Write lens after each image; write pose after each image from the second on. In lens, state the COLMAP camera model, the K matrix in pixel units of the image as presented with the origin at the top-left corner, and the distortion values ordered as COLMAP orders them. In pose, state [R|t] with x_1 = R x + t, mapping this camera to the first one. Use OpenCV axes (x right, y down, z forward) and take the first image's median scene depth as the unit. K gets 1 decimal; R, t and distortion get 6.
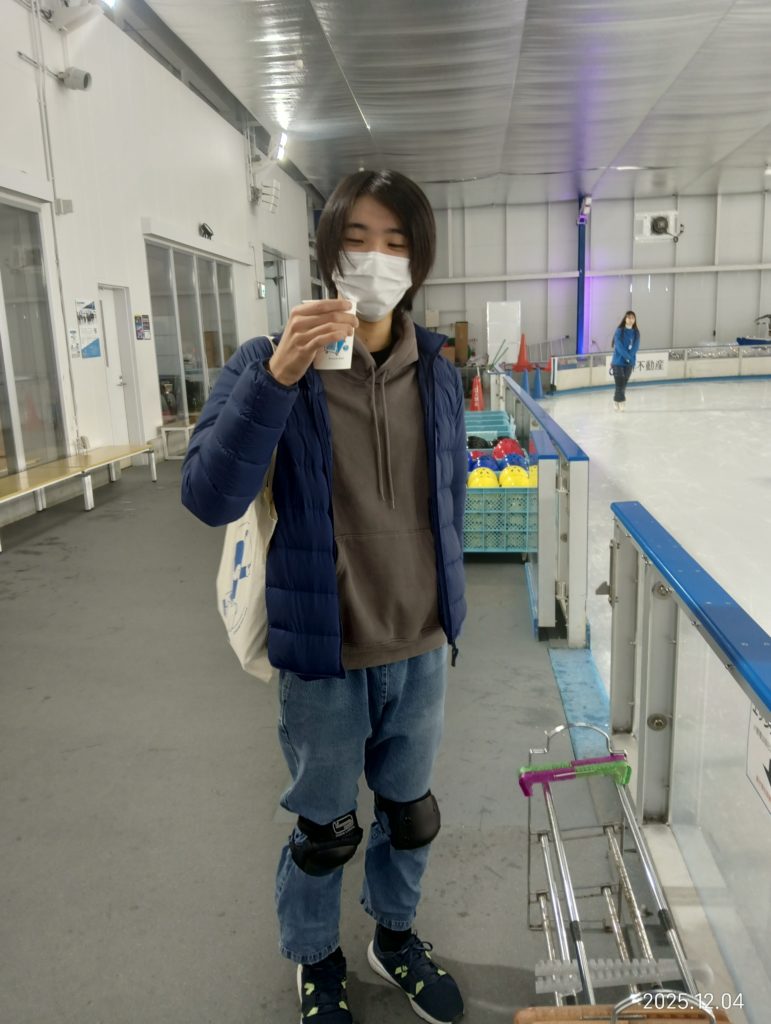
lens RADIAL K [[798.7, 0, 376.4], [0, 798.7, 516.7], [0, 0, 1]] dist [0.021475, -0.054261]
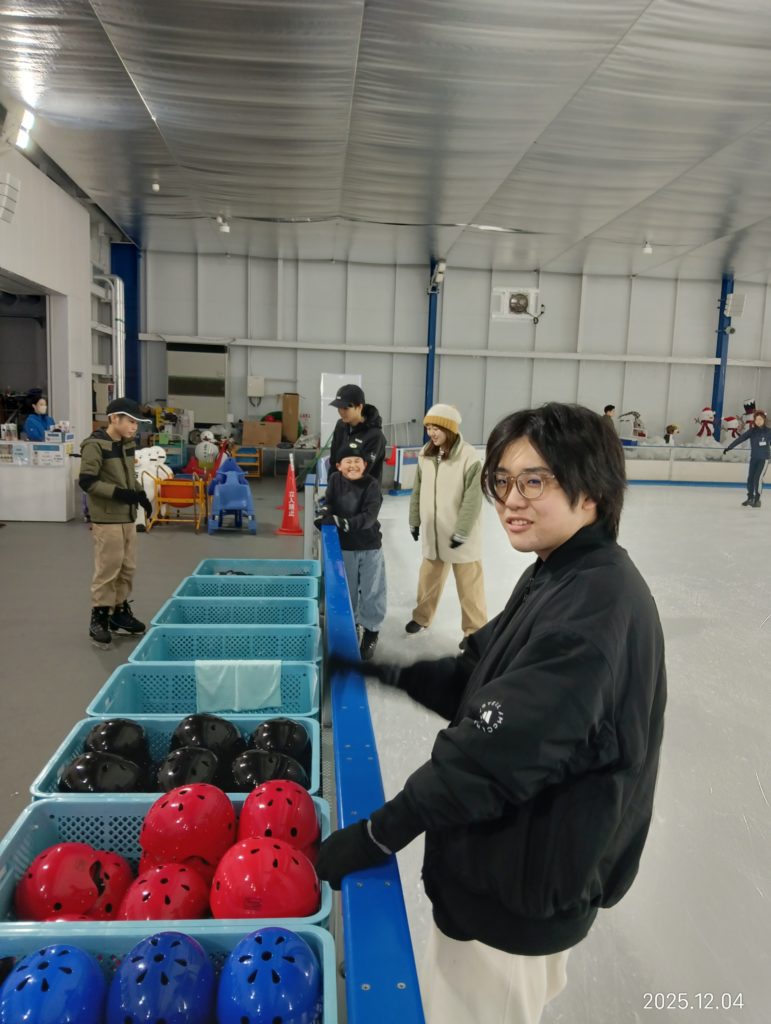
lens RADIAL K [[798.7, 0, 387.6], [0, 798.7, 518.9], [0, 0, 1]] dist [0.021475, -0.054261]
pose [[0.977053, 0.043276, 0.208551, 0.039783], [-0.026829, 0.996348, -0.081057, -0.052886], [-0.211298, 0.073602, 0.974647, 0.191824]]
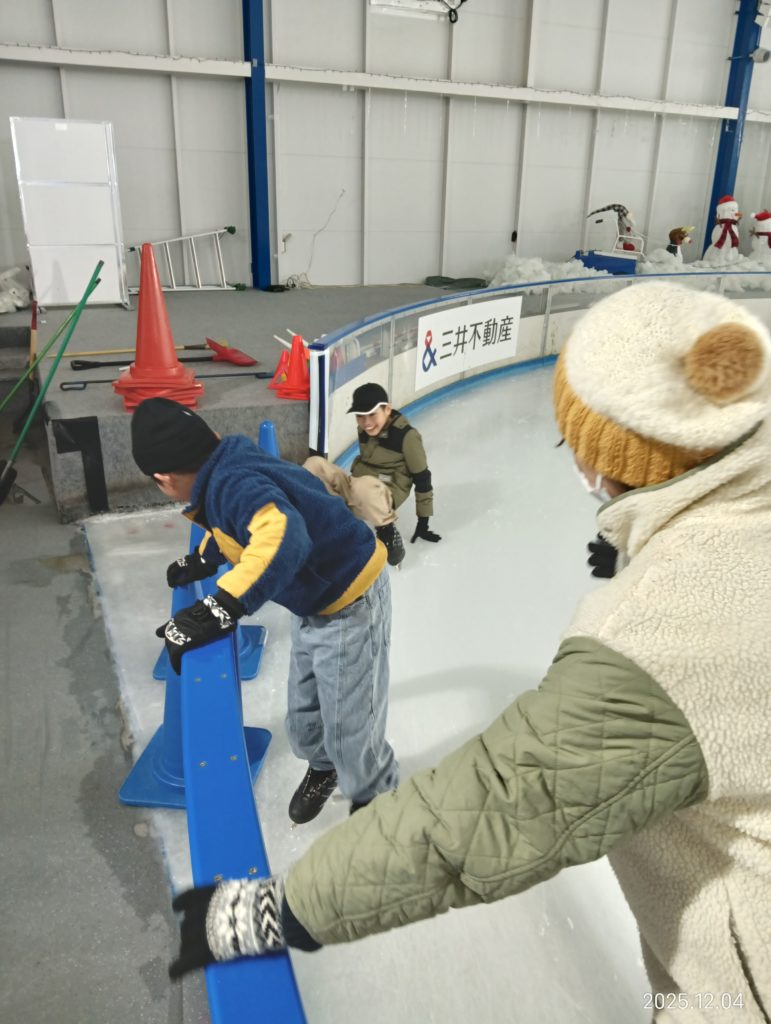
lens RADIAL K [[798.7, 0, 384.3], [0, 798.7, 508.7], [0, 0, 1]] dist [0.021475, -0.054261]
pose [[0.854857, -0.130301, 0.502236, 0.083393], [0.051447, 0.984470, 0.167844, -0.154284], [-0.516307, -0.117645, 0.848285, 0.616317]]
